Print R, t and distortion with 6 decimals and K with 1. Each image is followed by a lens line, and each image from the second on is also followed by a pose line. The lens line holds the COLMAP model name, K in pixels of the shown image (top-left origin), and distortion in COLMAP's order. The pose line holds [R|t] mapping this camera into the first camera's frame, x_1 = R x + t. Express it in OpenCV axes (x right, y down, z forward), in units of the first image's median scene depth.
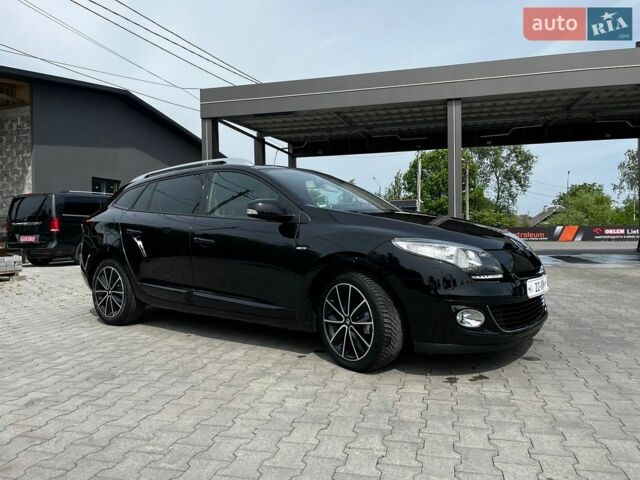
lens RADIAL K [[491.8, 0, 325.3], [0, 491.8, 234.0], [0, 0, 1]] dist [0.032751, -0.038727]
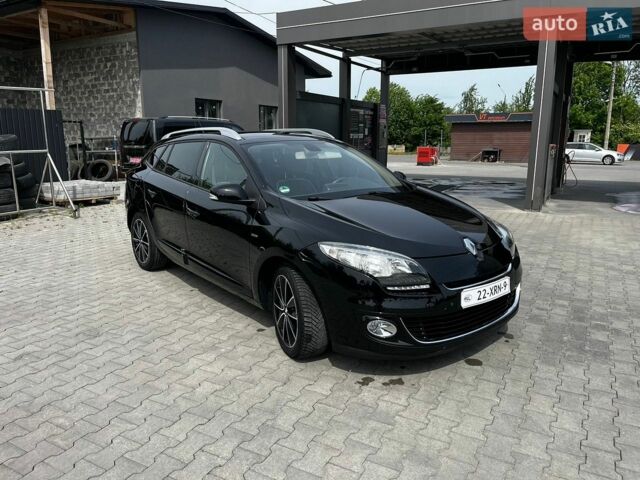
lens RADIAL K [[491.8, 0, 326.2], [0, 491.8, 236.5], [0, 0, 1]] dist [0.032751, -0.038727]
pose [[0.965905, 0.070005, -0.249252, 0.380345], [-0.018869, 0.979223, 0.201906, -0.192637], [0.258208, -0.190319, 0.947158, 0.051002]]
